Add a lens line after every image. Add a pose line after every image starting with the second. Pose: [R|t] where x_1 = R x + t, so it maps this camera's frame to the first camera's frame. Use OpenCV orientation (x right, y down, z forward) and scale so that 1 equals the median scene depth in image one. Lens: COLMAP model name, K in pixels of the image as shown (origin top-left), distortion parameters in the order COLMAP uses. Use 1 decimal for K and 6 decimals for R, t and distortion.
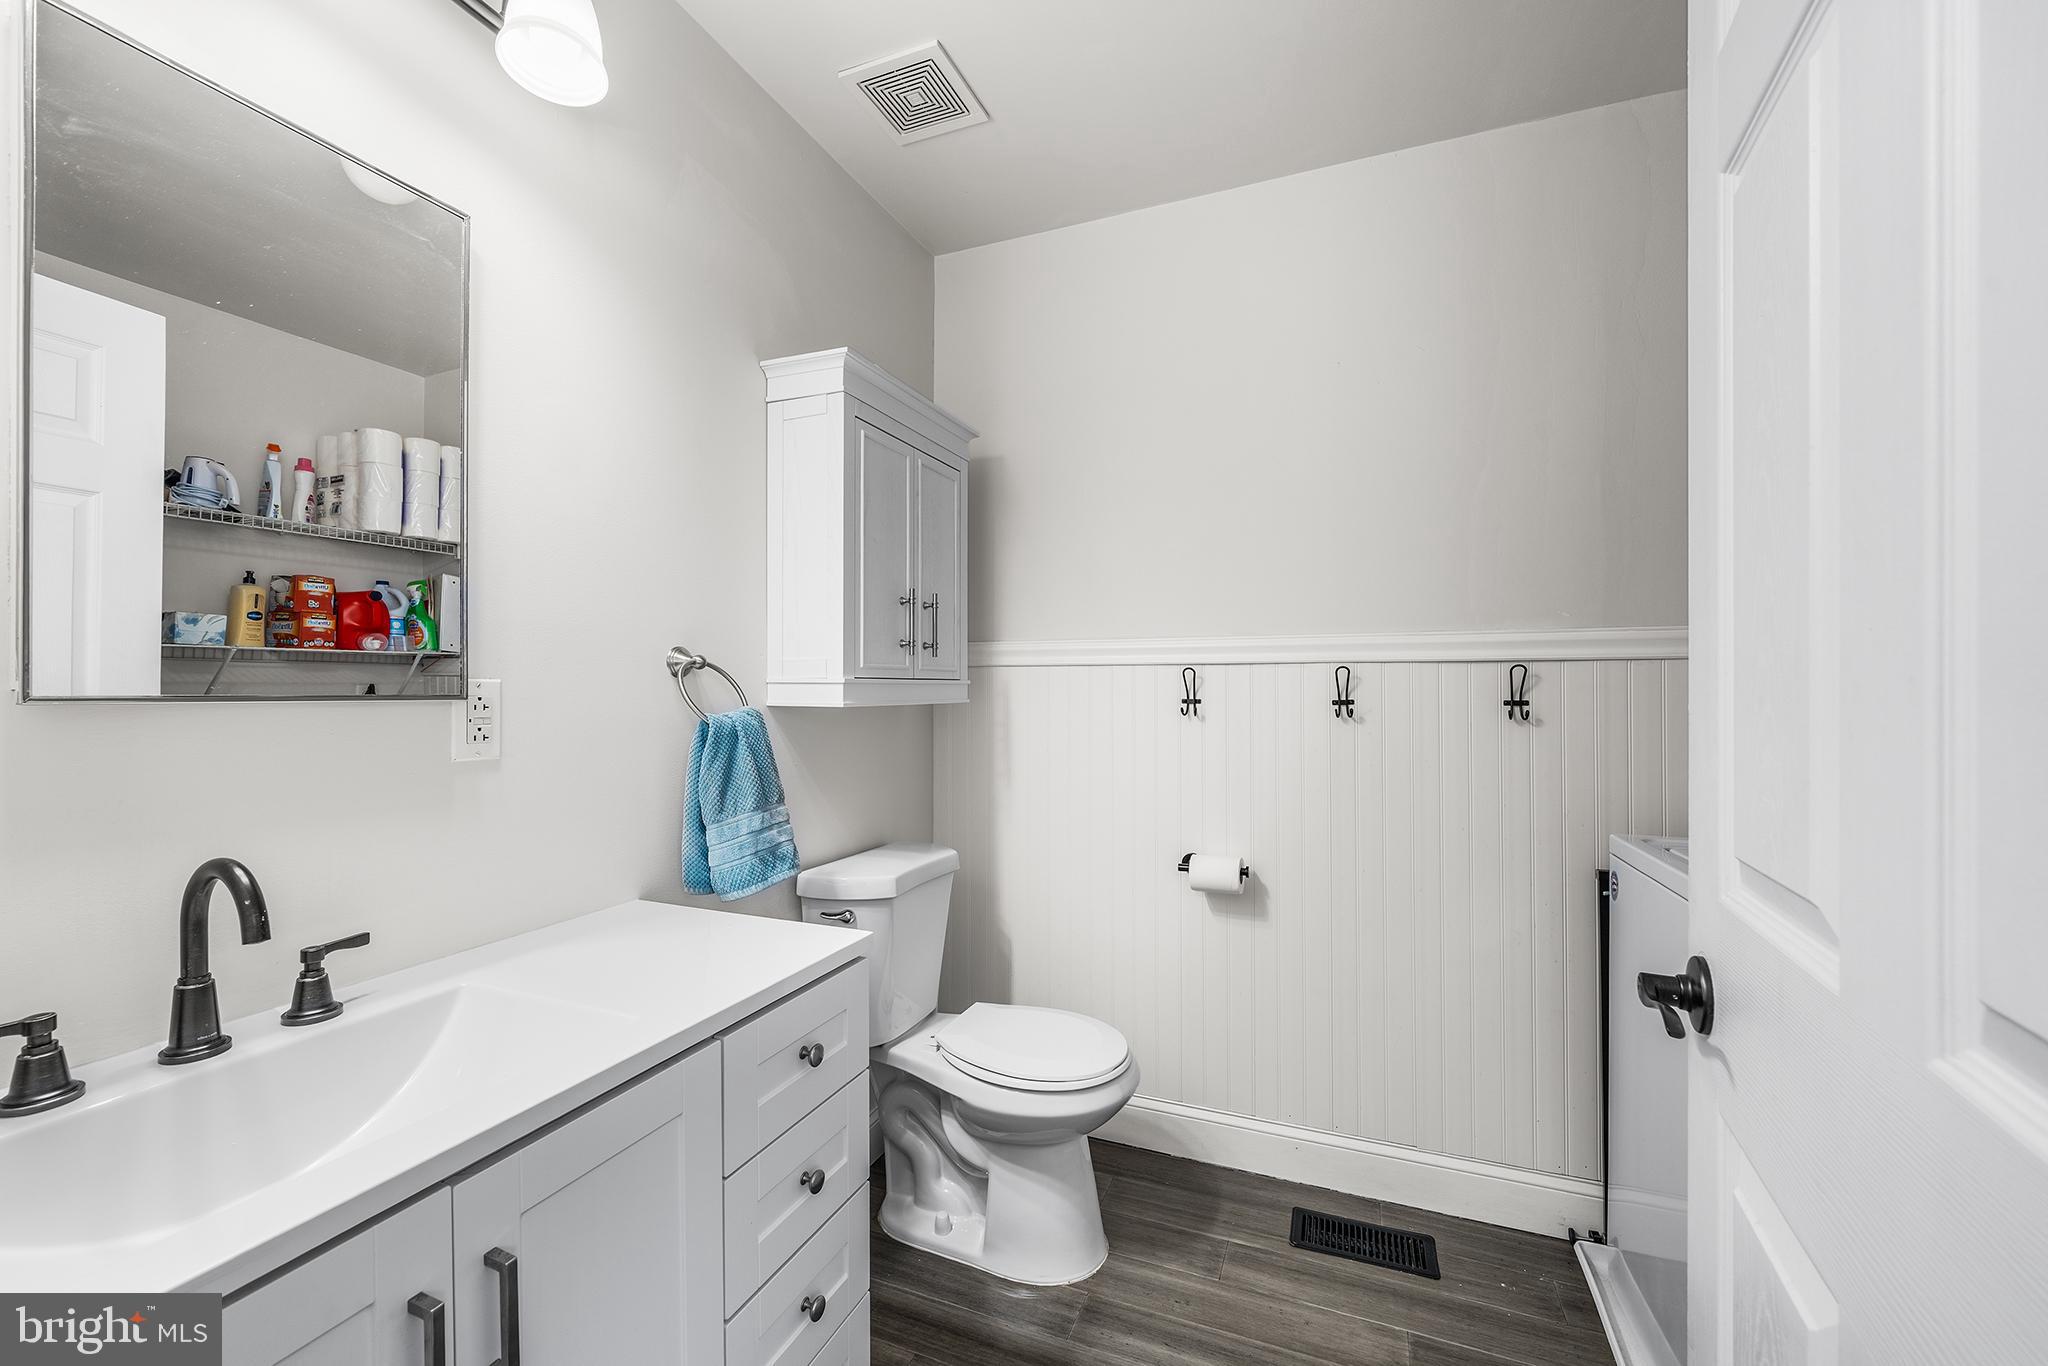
lens RADIAL K [[829.9, 0, 1023.8], [0, 829.9, 688.6], [0, 0, 1]] dist [-0.002521, -0.000084]
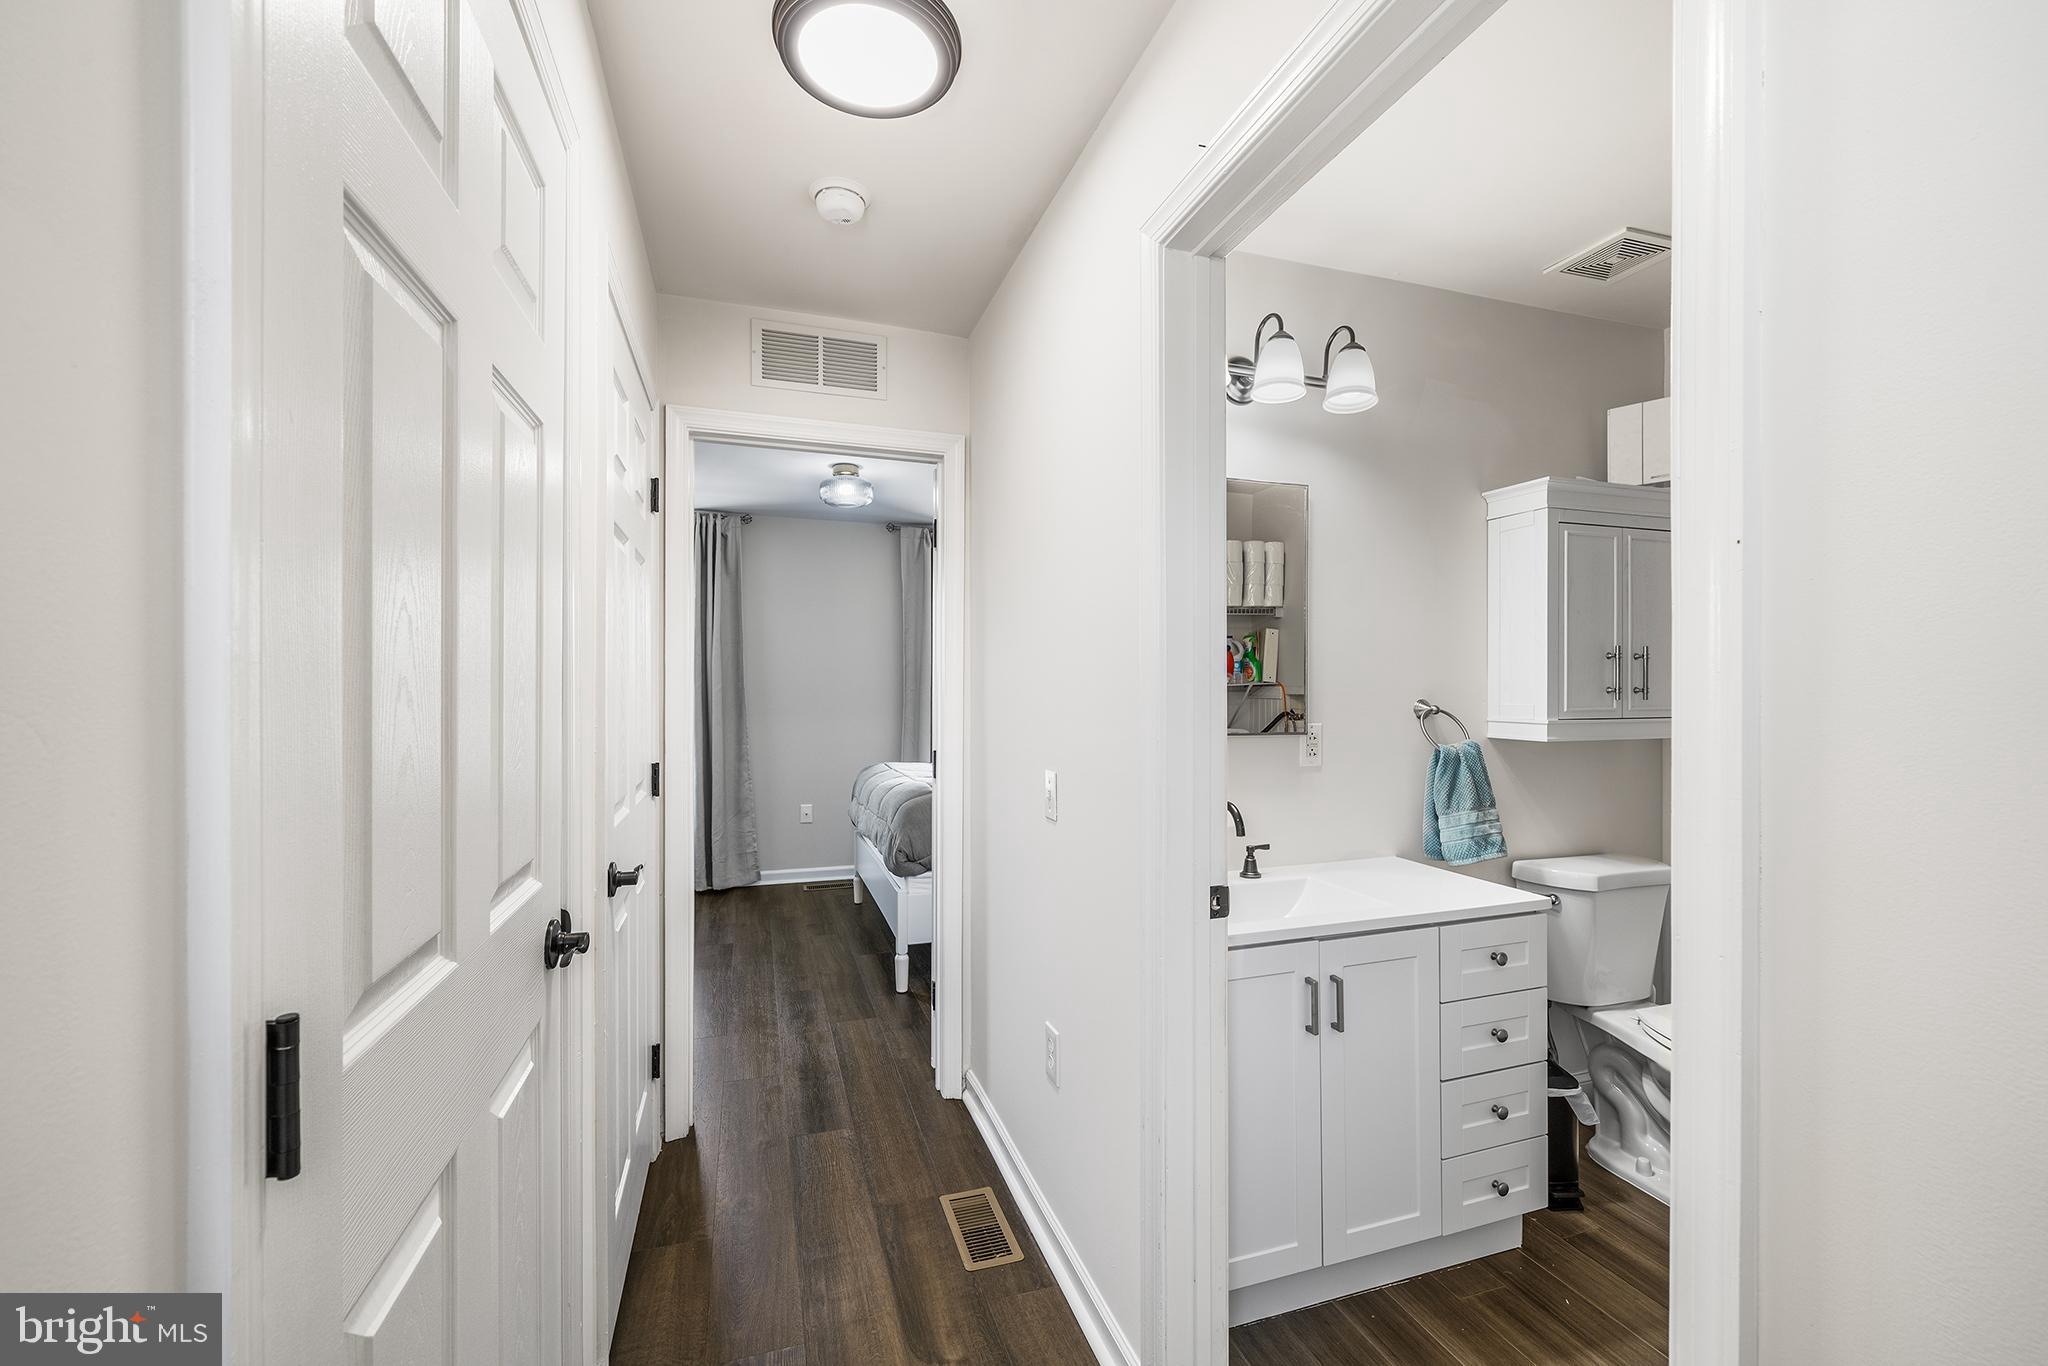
lens RADIAL K [[829.9, 0, 1023.8], [0, 829.9, 688.6], [0, 0, 1]] dist [-0.002521, -0.000084]
pose [[0.649681, -0.003311, -0.760200, 0.278708], [0.000833, 0.999993, -0.003644, -0.065502], [0.760207, 0.001734, 0.649679, -0.571471]]
